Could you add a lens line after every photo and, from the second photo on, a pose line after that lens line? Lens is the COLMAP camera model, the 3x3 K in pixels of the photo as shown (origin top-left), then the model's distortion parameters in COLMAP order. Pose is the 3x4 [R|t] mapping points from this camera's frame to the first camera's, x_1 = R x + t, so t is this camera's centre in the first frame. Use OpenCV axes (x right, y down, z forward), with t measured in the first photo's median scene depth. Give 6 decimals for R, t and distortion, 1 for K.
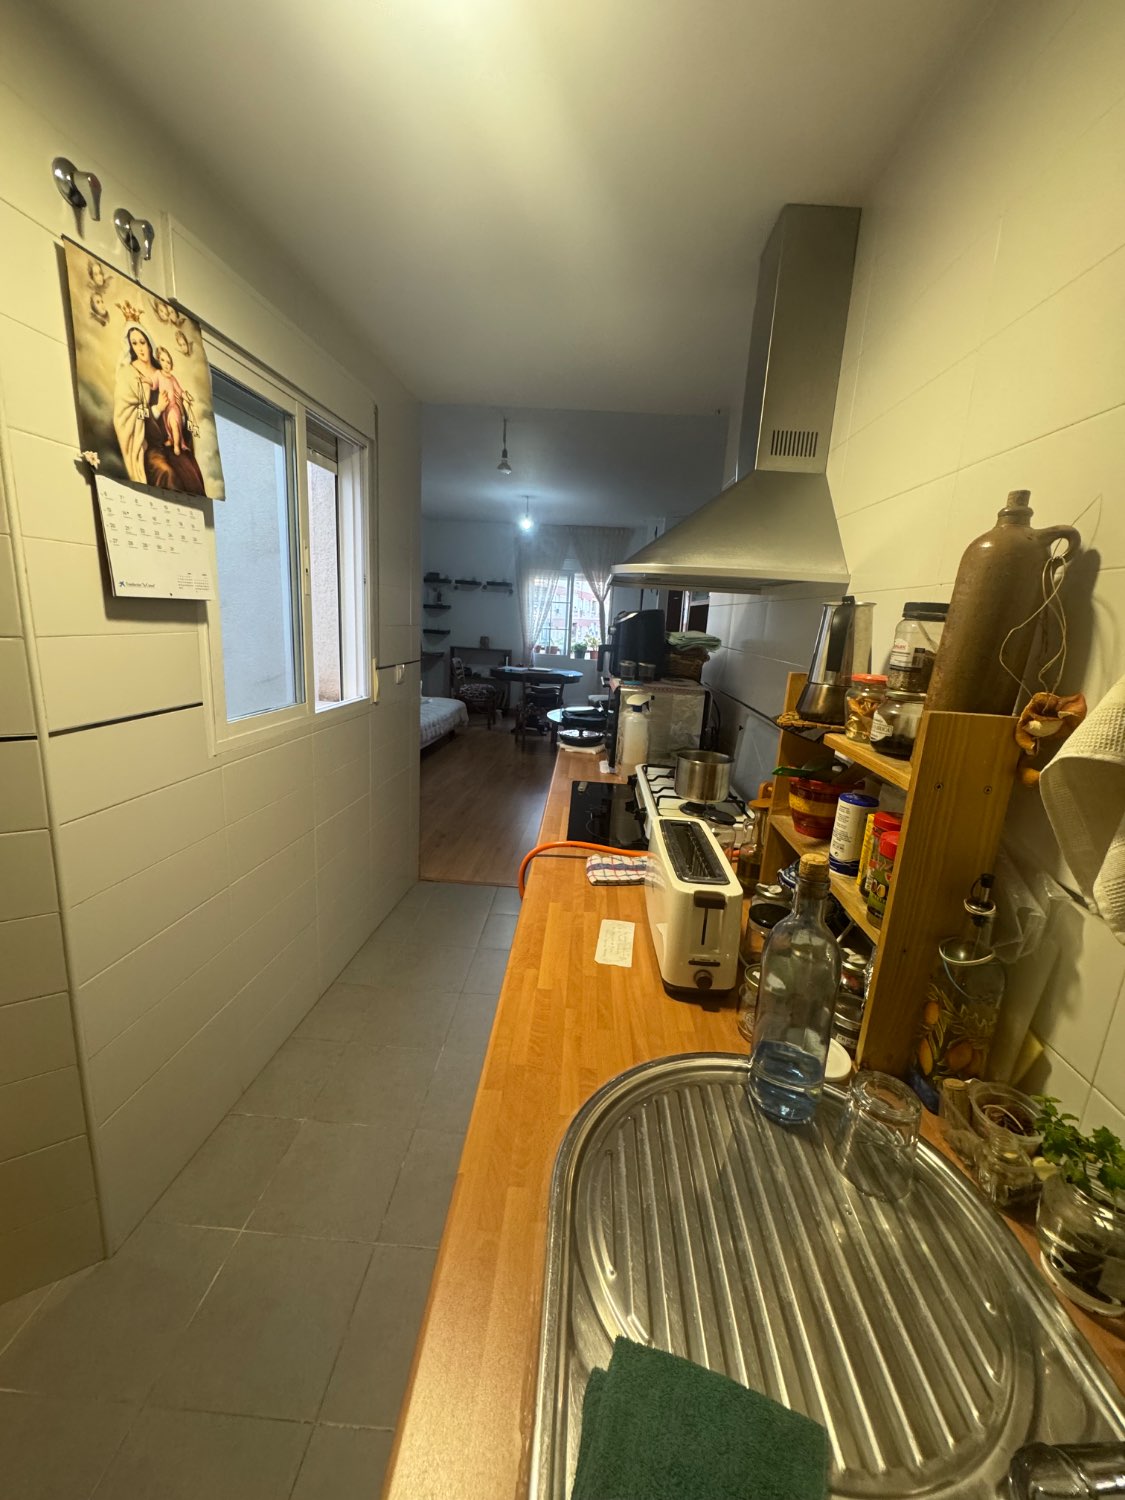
lens RADIAL K [[602.1, 0, 562.5], [0, 602.1, 750.0], [0, 0, 1]] dist [-0.003067, 0.000394]
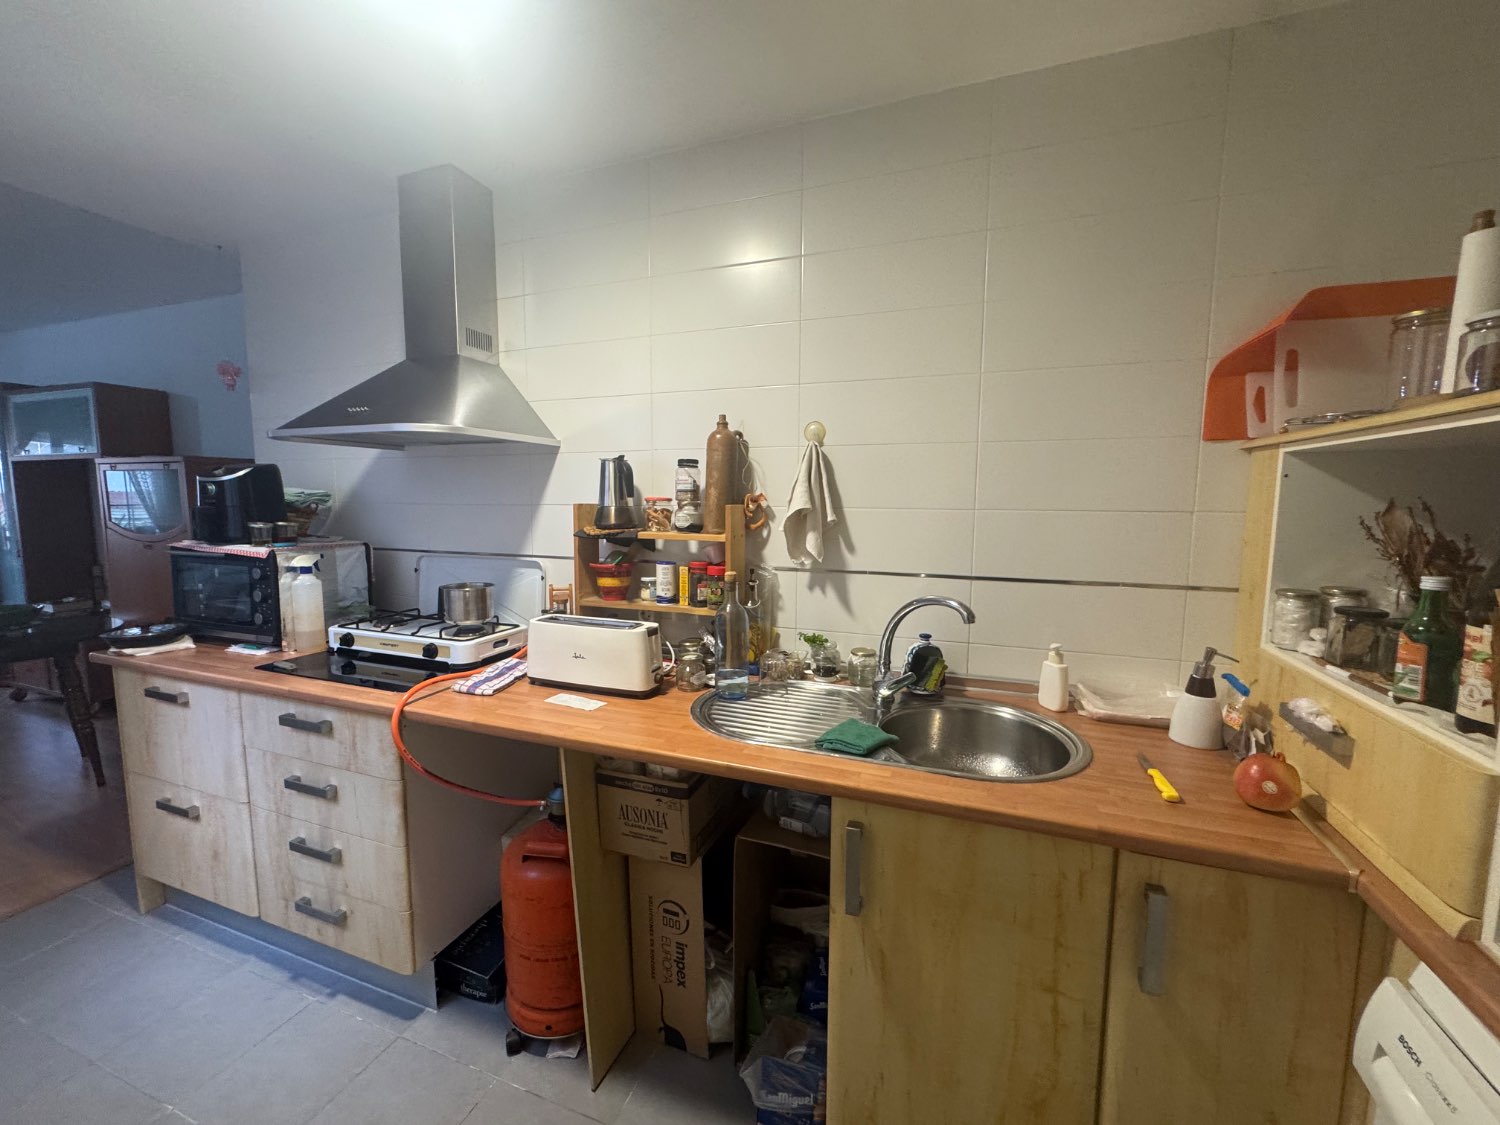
lens RADIAL K [[602.1, 0, 748.5], [0, 602.1, 562.8], [0, 0, 1]] dist [-0.003067, 0.000394]
pose [[0.307644, -0.156744, 0.938502, -0.982614], [0.220377, 0.971256, 0.089975, -0.024923], [-0.925629, 0.179144, 0.333344, 0.115602]]
